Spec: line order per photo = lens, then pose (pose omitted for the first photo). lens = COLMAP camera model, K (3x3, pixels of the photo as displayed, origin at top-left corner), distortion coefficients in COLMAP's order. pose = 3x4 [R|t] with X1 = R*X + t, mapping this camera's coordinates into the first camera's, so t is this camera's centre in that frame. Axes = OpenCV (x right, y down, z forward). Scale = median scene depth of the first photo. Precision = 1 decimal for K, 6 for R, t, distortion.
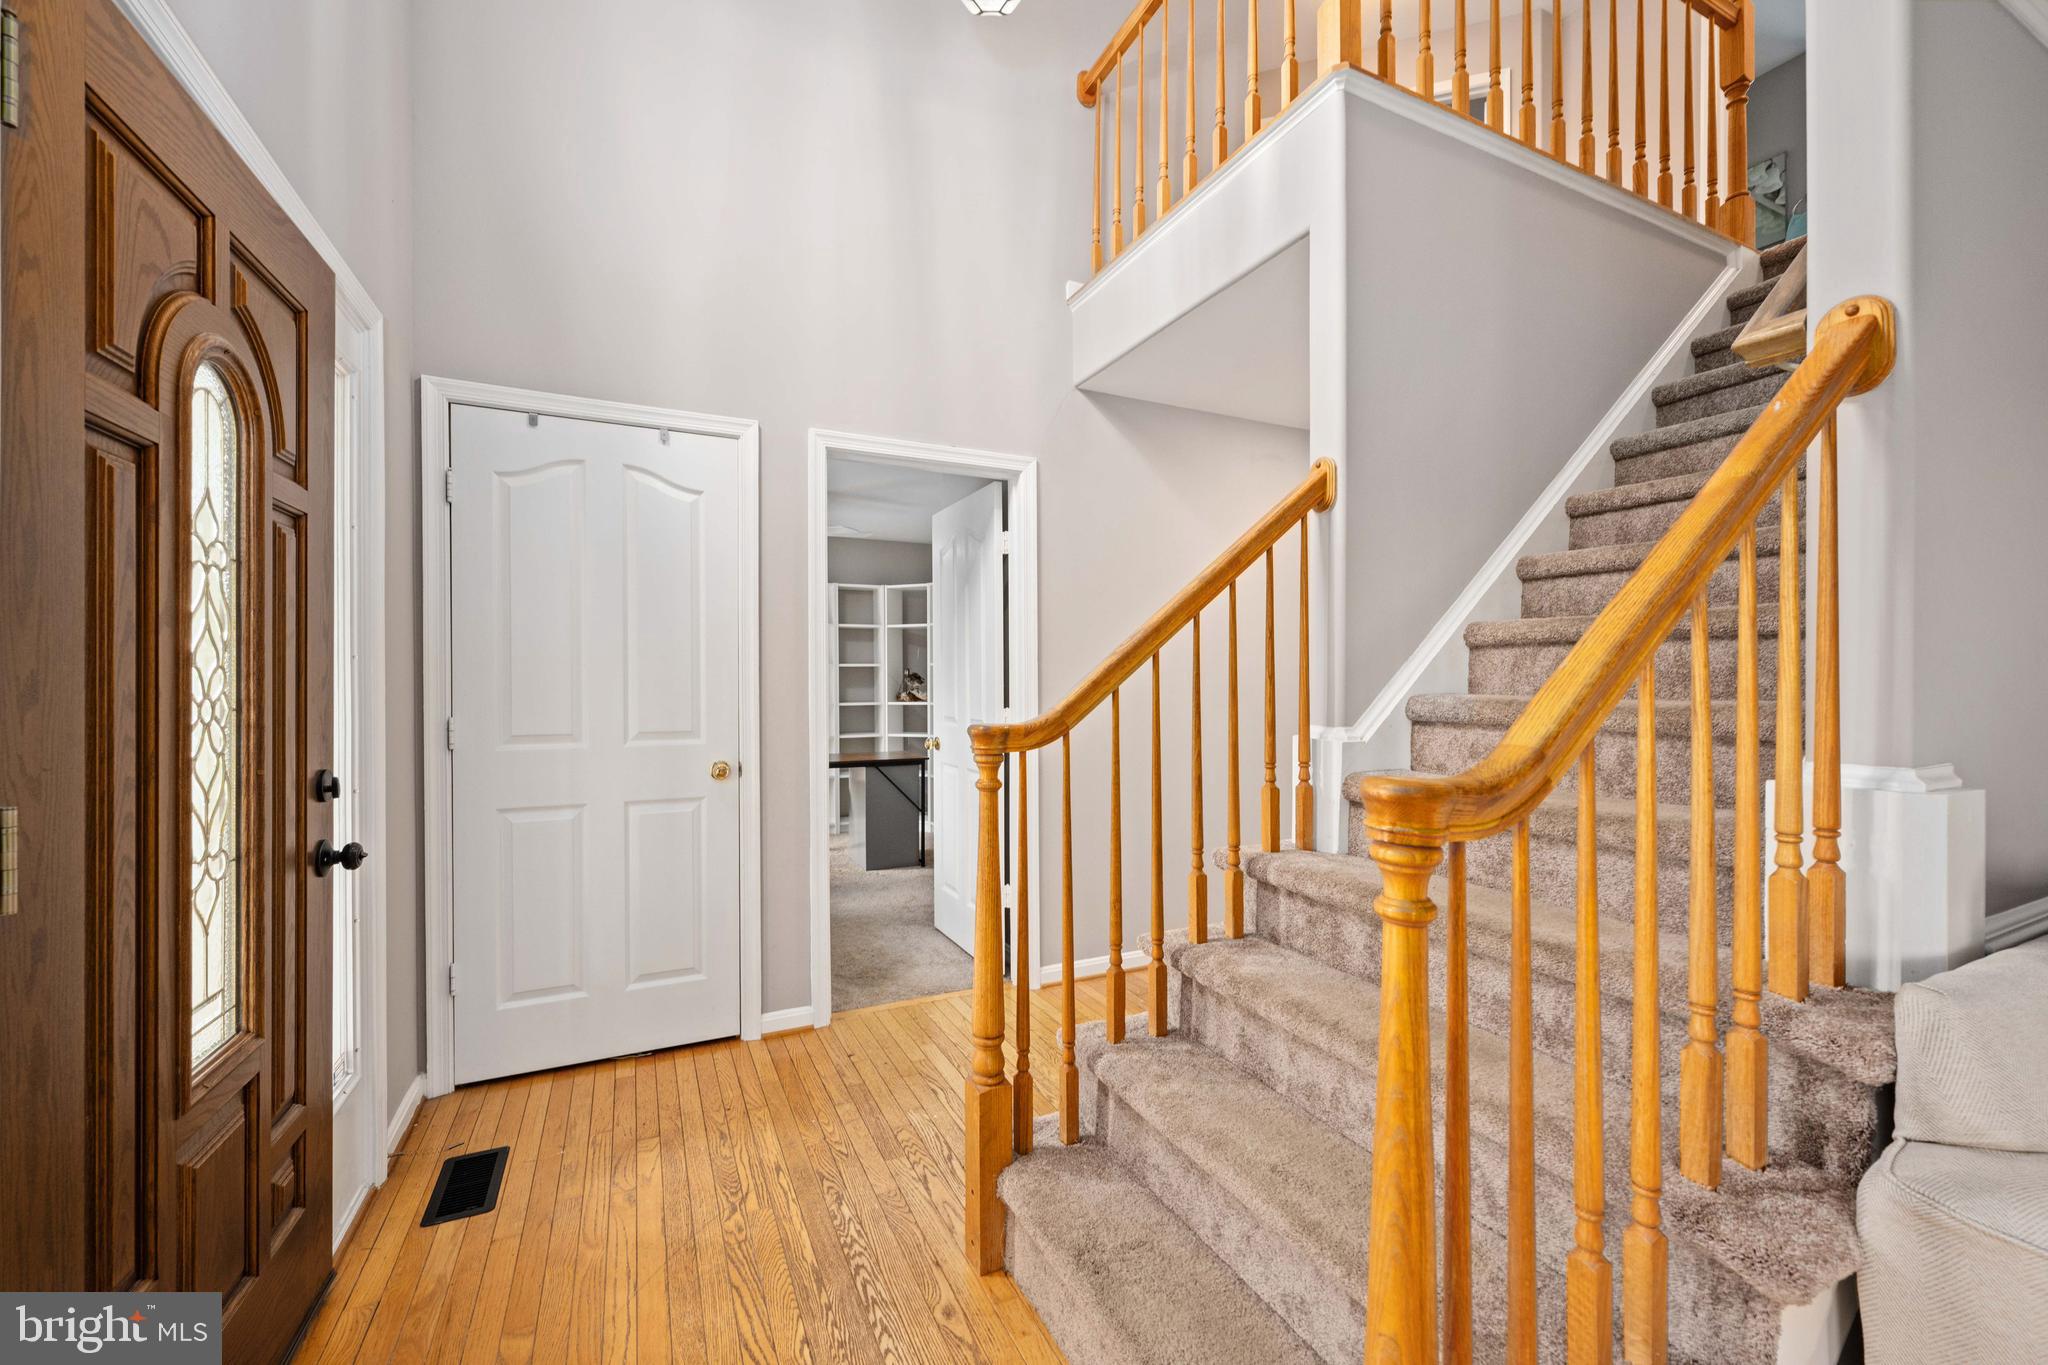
lens RADIAL K [[808.1, 0, 1028.6], [0, 808.1, 686.8], [0, 0, 1]] dist [0.000076, 0.000122]
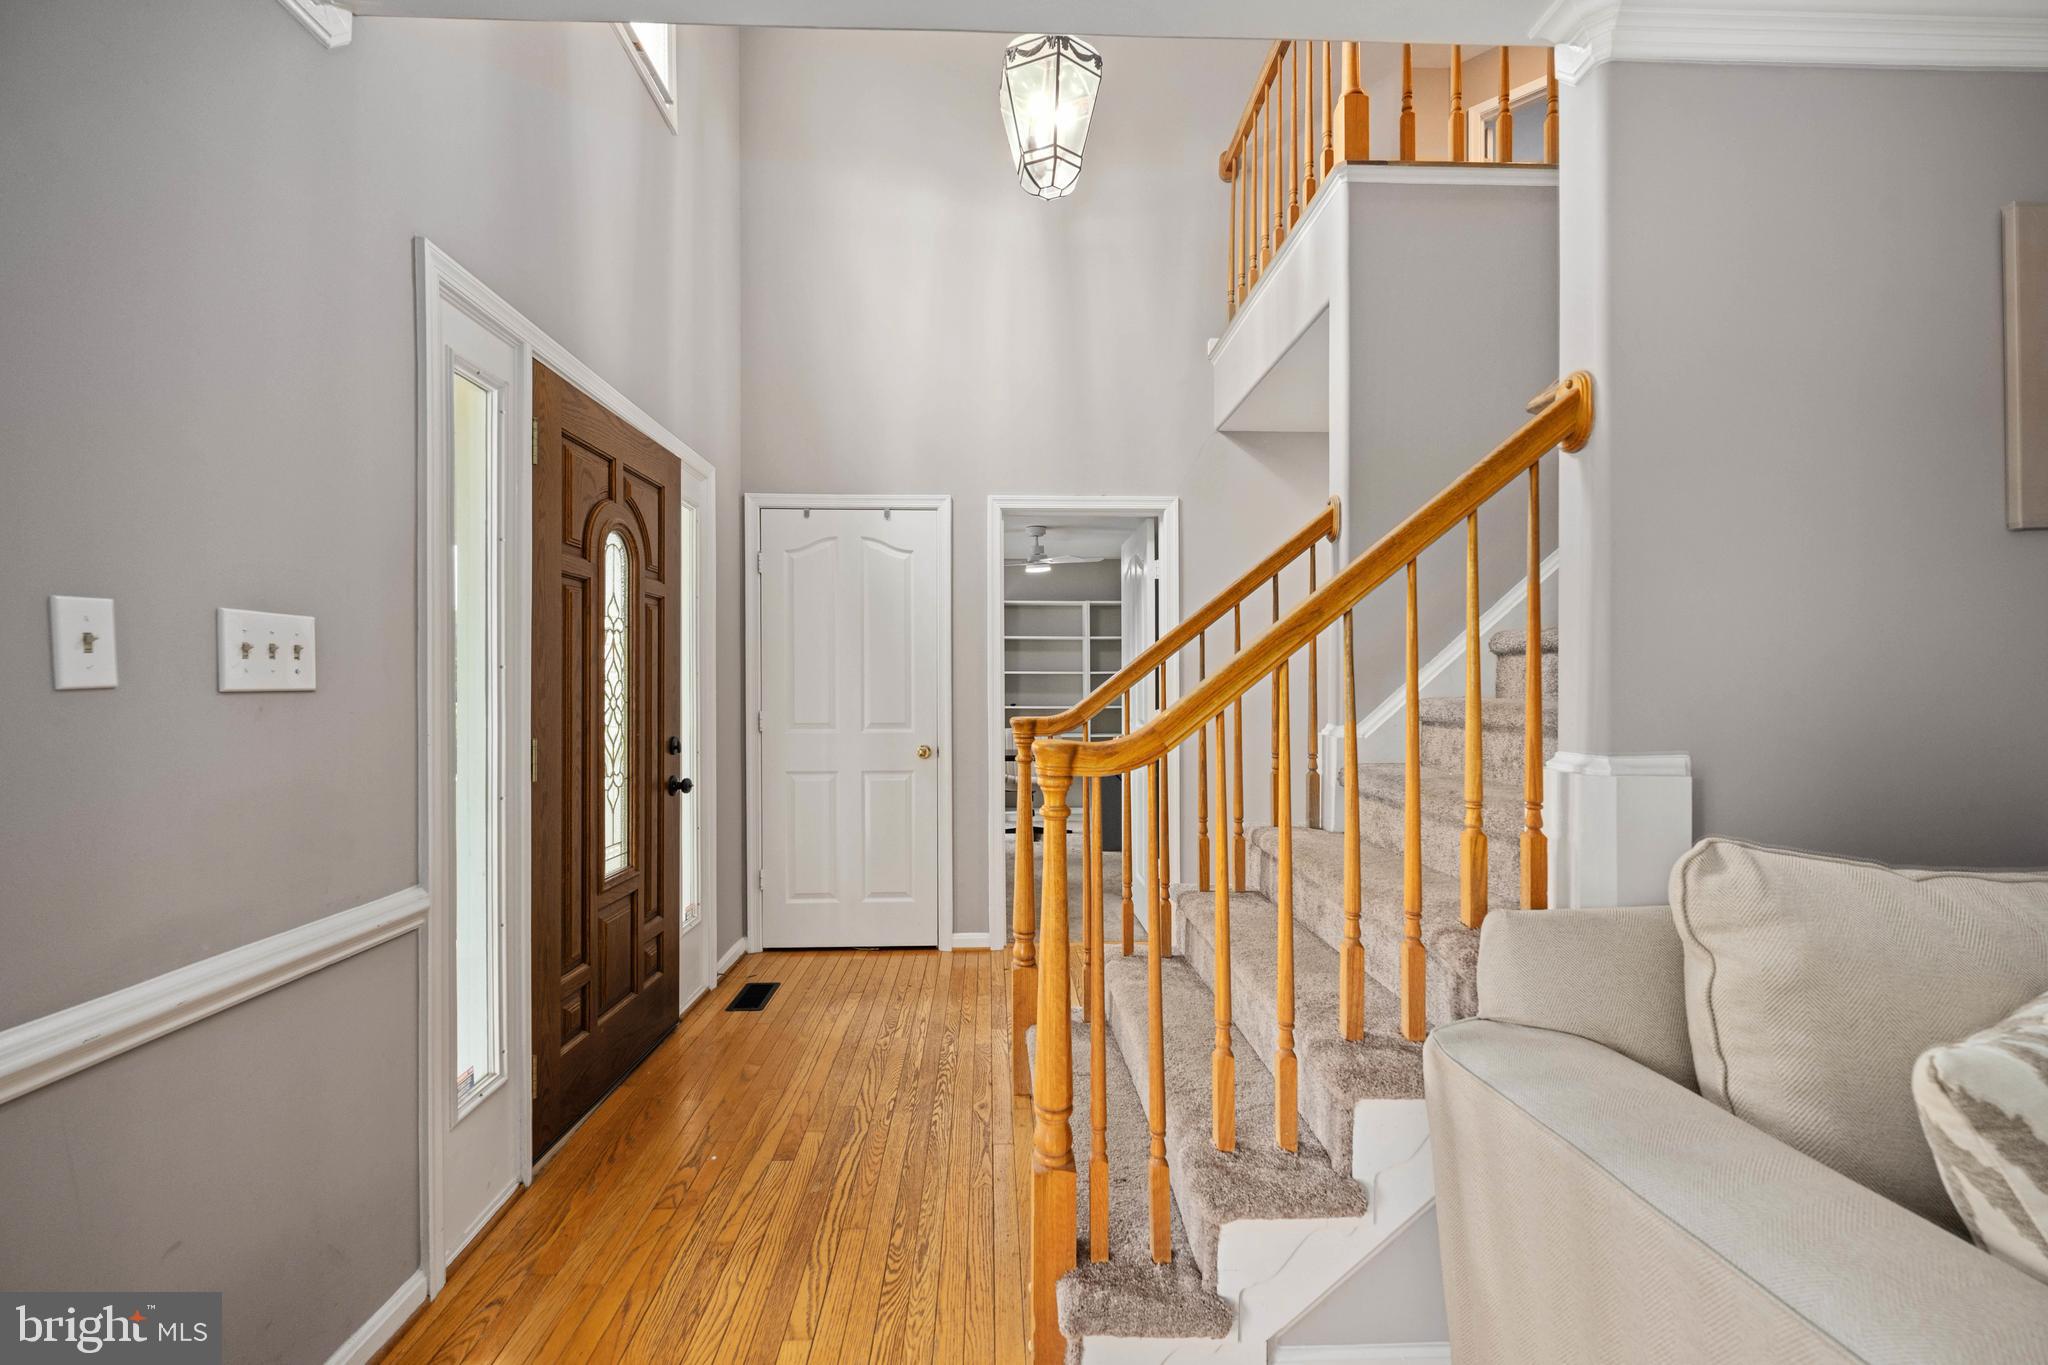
lens RADIAL K [[811.9, 0, 1025.8], [0, 811.9, 693.0], [0, 0, 1]] dist [0.000766, -0.000199]
pose [[0.918043, 0.000538, -0.396481, 0.427639], [-0.000180, 1.000000, 0.000941, 0.001836], [0.396481, -0.000792, 0.918042, -0.265835]]
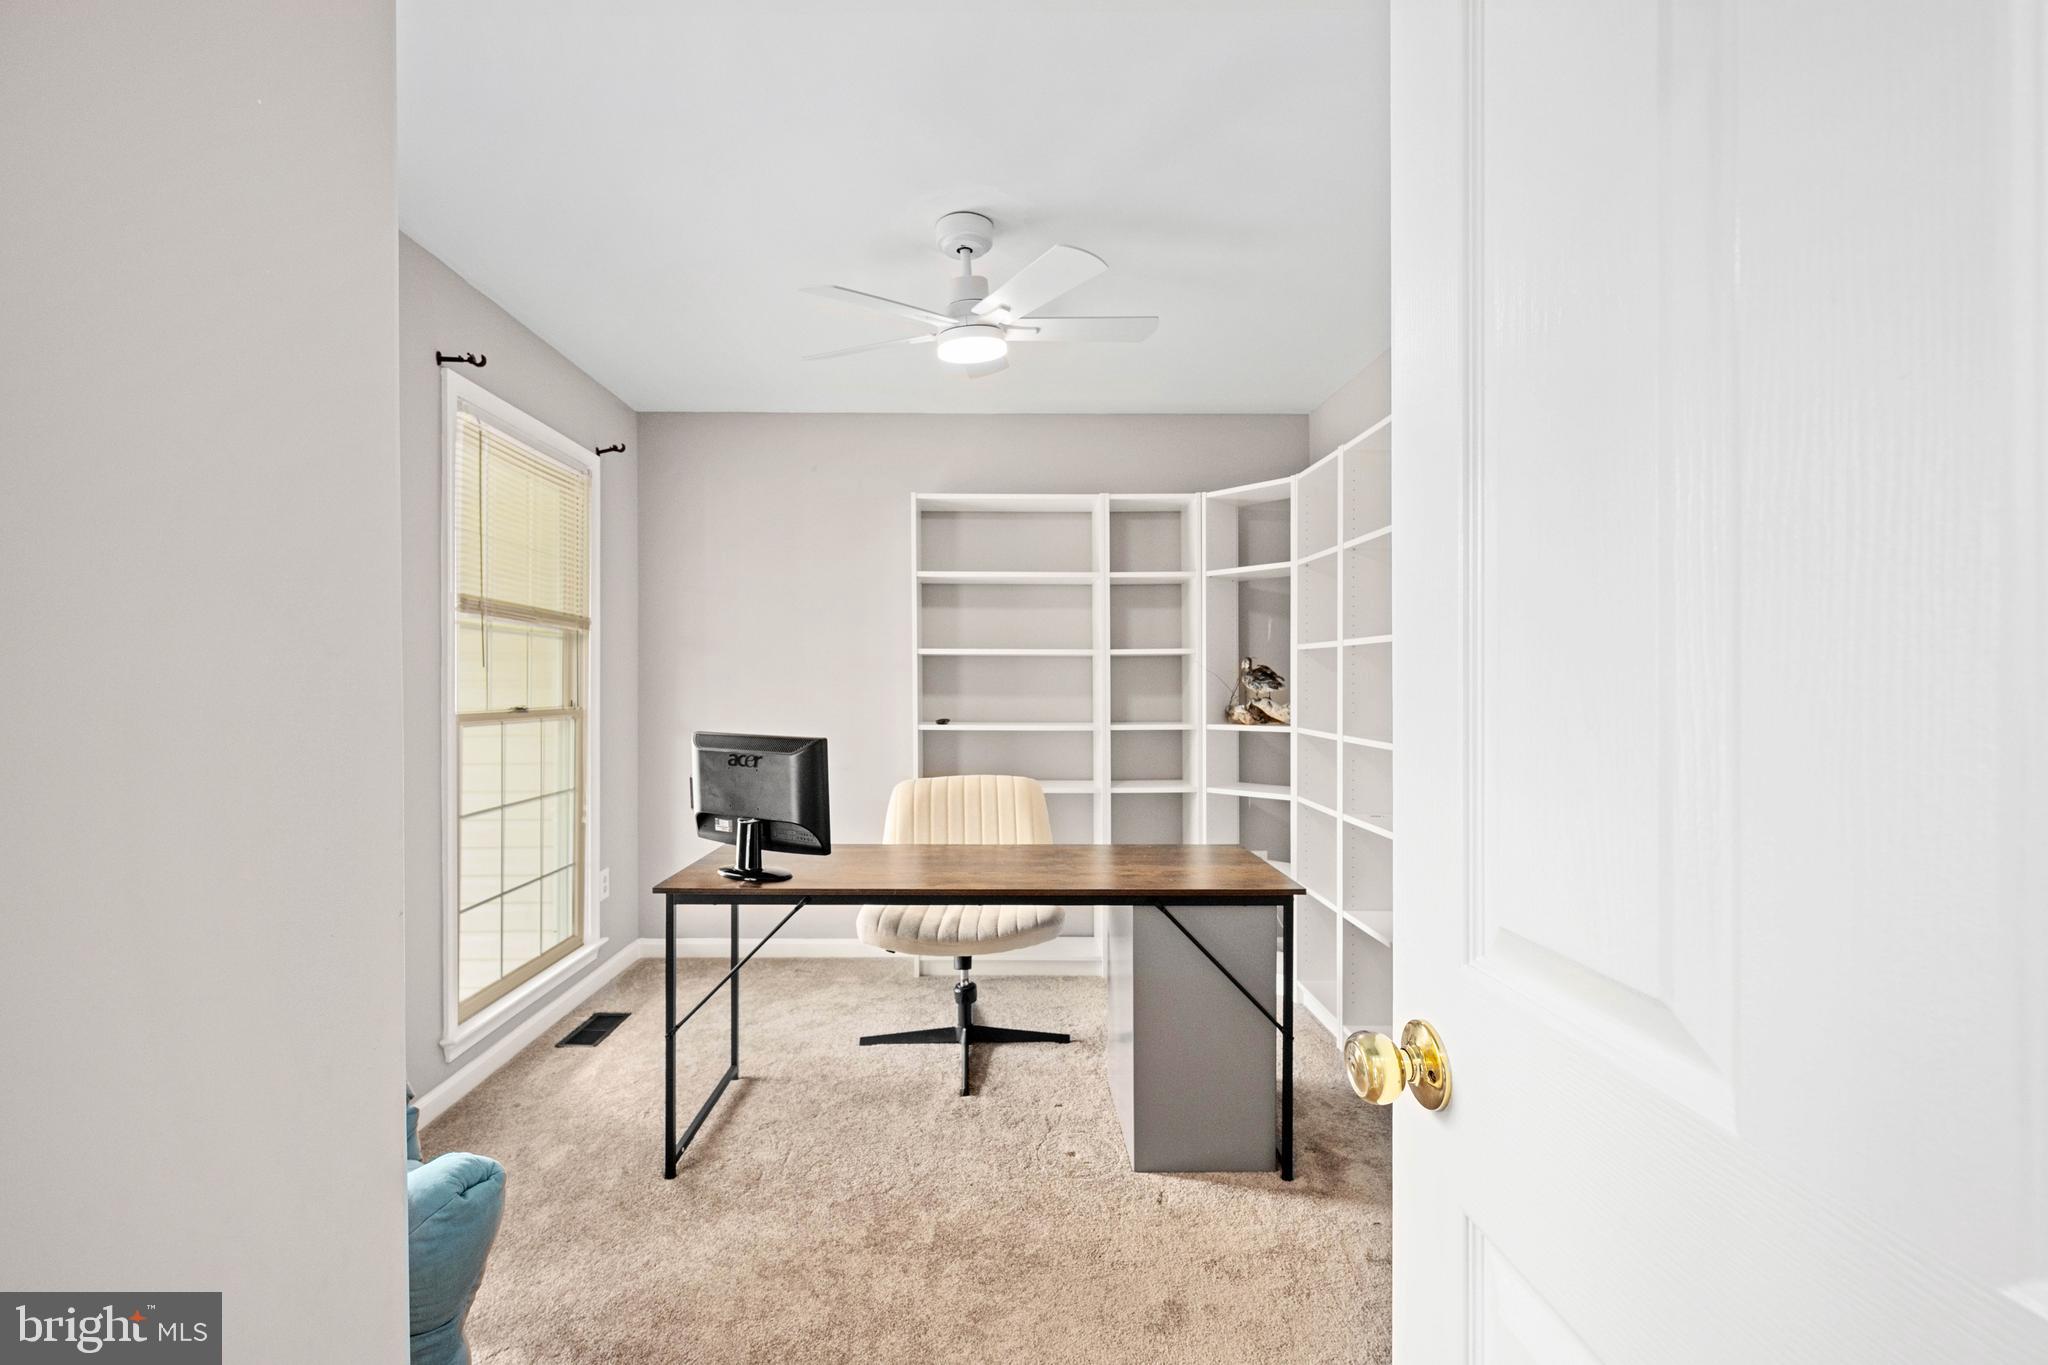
lens RADIAL K [[811.9, 0, 1025.8], [0, 811.9, 693.0], [0, 0, 1]] dist [0.000766, -0.000199]
pose [[0.912716, 0.002720, -0.408585, -0.234235], [-0.003227, 0.999995, -0.000552, 0.000055], [0.408581, 0.001822, 0.912720, 1.621816]]
